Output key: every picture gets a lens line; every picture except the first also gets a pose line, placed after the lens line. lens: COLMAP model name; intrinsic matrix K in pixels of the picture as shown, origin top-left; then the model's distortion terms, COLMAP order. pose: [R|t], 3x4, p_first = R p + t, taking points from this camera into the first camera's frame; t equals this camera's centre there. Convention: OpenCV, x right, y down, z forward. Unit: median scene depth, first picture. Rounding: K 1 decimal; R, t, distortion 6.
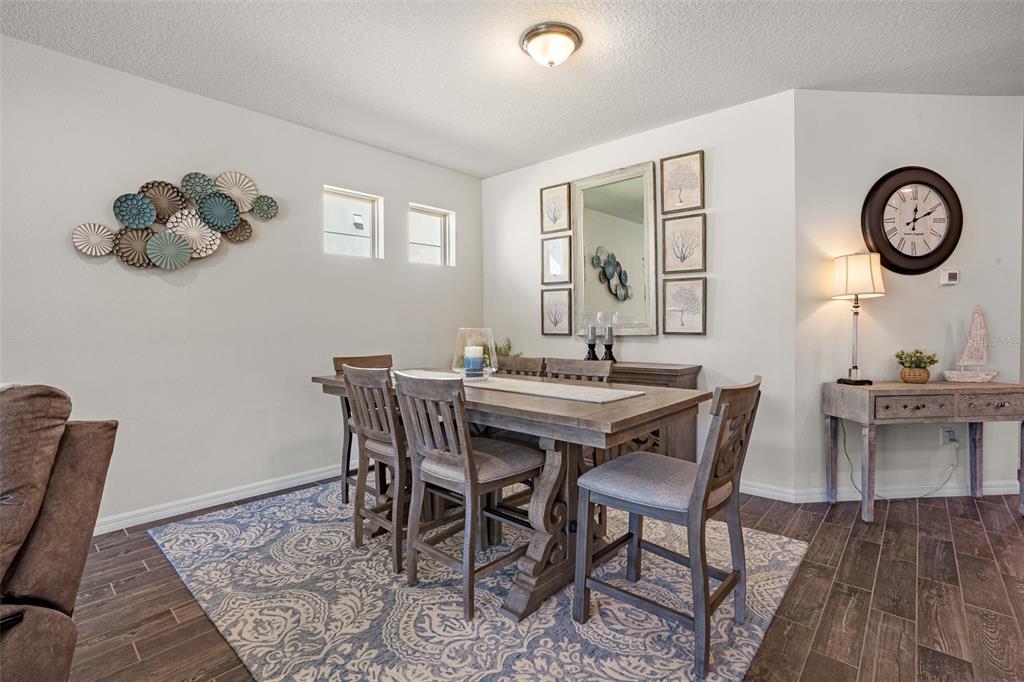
lens RADIAL K [[474.7, 0, 509.1], [0, 474.7, 337.7], [0, 0, 1]] dist [-0.054949, 0.019817]
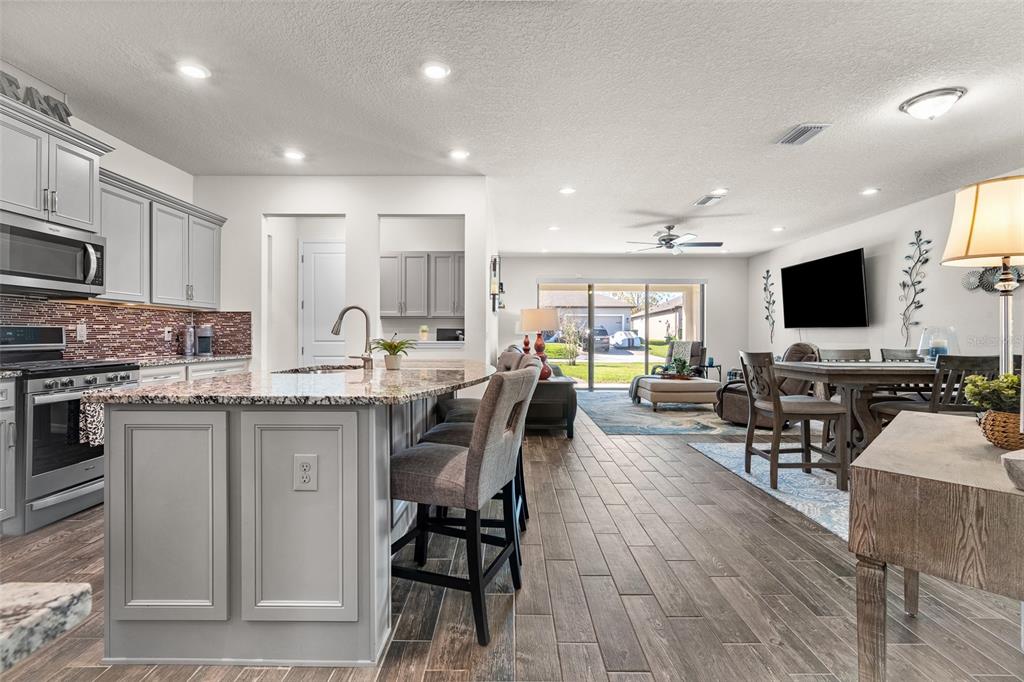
lens RADIAL K [[456.0, 0, 509.8], [0, 456.0, 336.3], [0, 0, 1]] dist [-0.000721, 0.000018]
pose [[-0.748521, 0.007602, -0.663067, 1.536733], [-0.013943, 0.999533, 0.027200, -0.008622], [0.662964, 0.029605, -0.748066, 1.023235]]
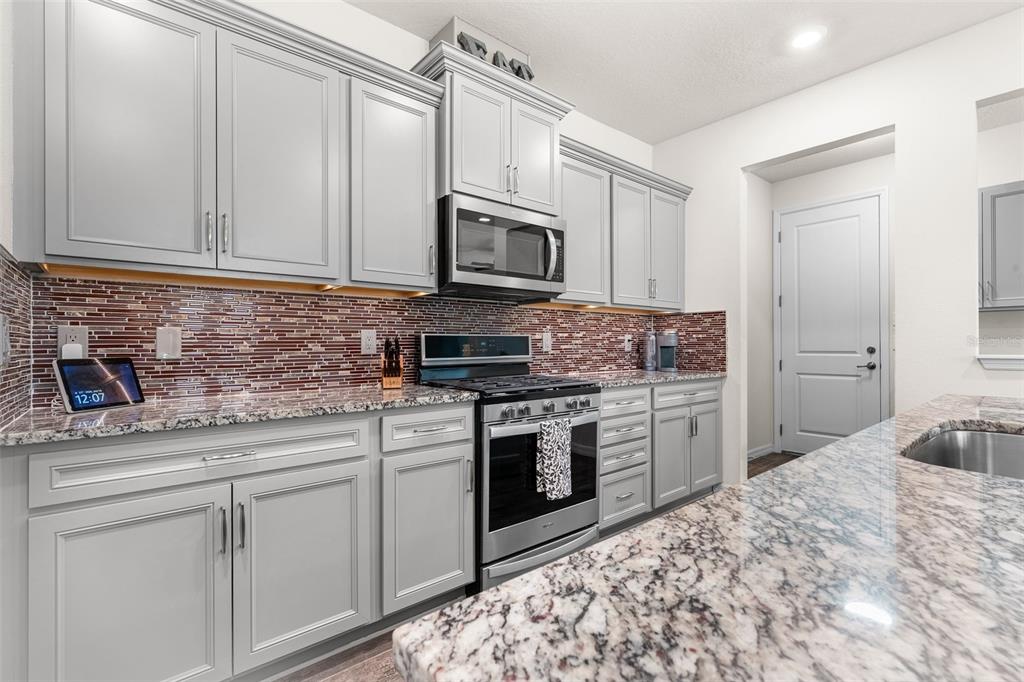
lens RADIAL K [[462.7, 0, 512.2], [0, 462.7, 344.9], [0, 0, 1]] dist [-0.004398, -0.000540]
pose [[-0.989485, 0.011046, 0.144213, 1.512441], [0.015171, 0.999506, 0.027535, 0.006110], [-0.143837, 0.029433, -0.989164, 0.430822]]
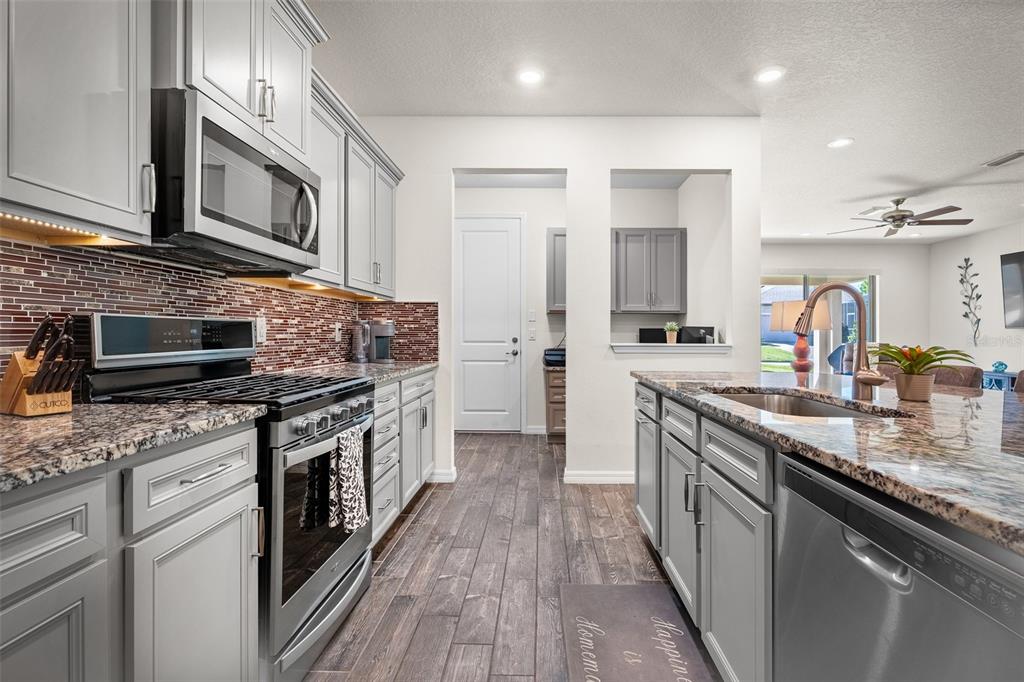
lens RADIAL K [[468.7, 0, 532.8], [0, 468.7, 334.7], [0, 0, 1]] dist [-0.002511, -0.000072]
pose [[-0.755316, 0.003883, -0.655350, 1.756433], [-0.017624, 0.999500, 0.026235, 0.008654], [0.655124, 0.031366, -0.754870, 0.289926]]
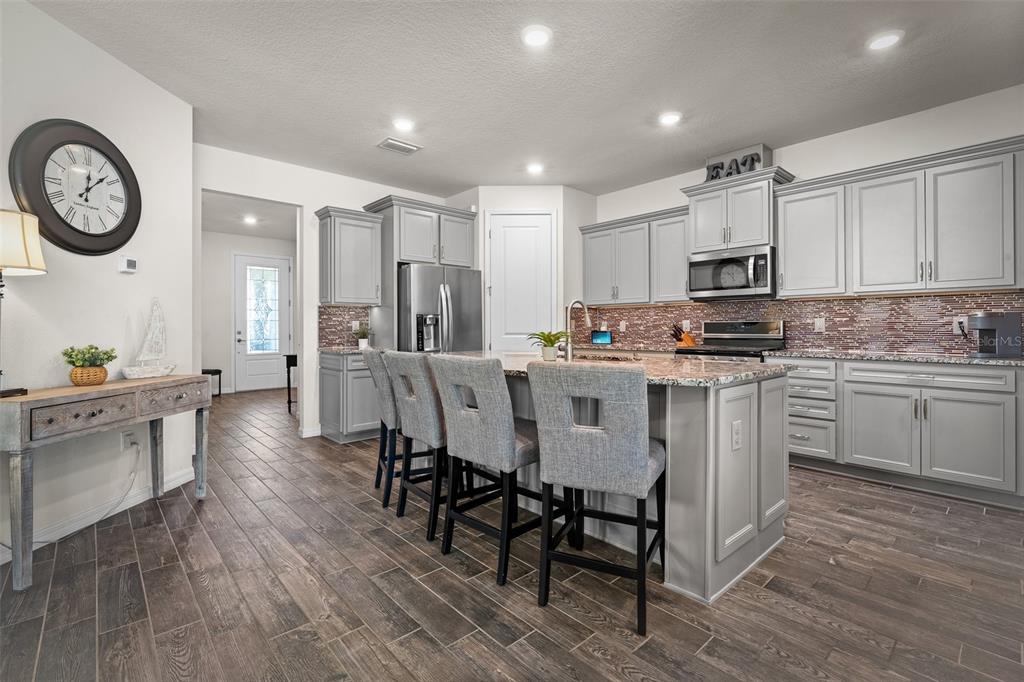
lens RADIAL K [[457.9, 0, 509.6], [0, 457.9, 324.2], [0, 0, 1]] dist [-0.001699, 0.000198]
pose [[0.105846, 0.016538, 0.994245, 0.144668], [0.028900, 0.999388, -0.019700, 0.027071], [-0.993962, 0.030819, 0.105304, 0.160627]]
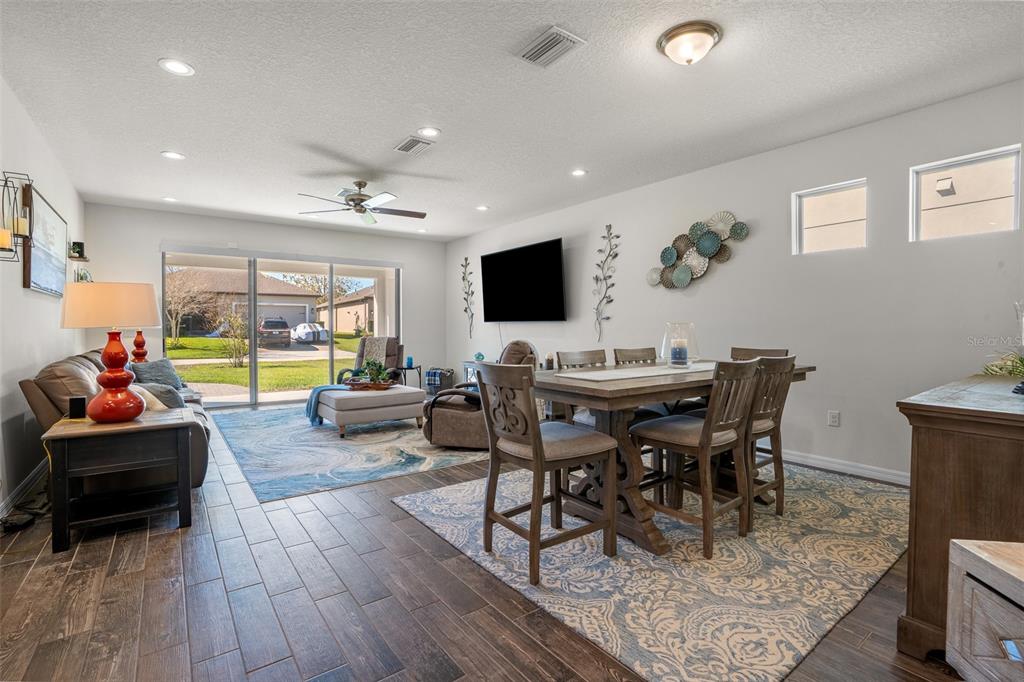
lens RADIAL K [[474.7, 0, 509.1], [0, 474.7, 337.7], [0, 0, 1]] dist [-0.054949, 0.019817]
pose [[-0.198733, 0.028897, -0.979628, 1.008719], [-0.024425, 0.999109, 0.034427, -0.011618], [0.979749, 0.030769, -0.197850, 0.719486]]
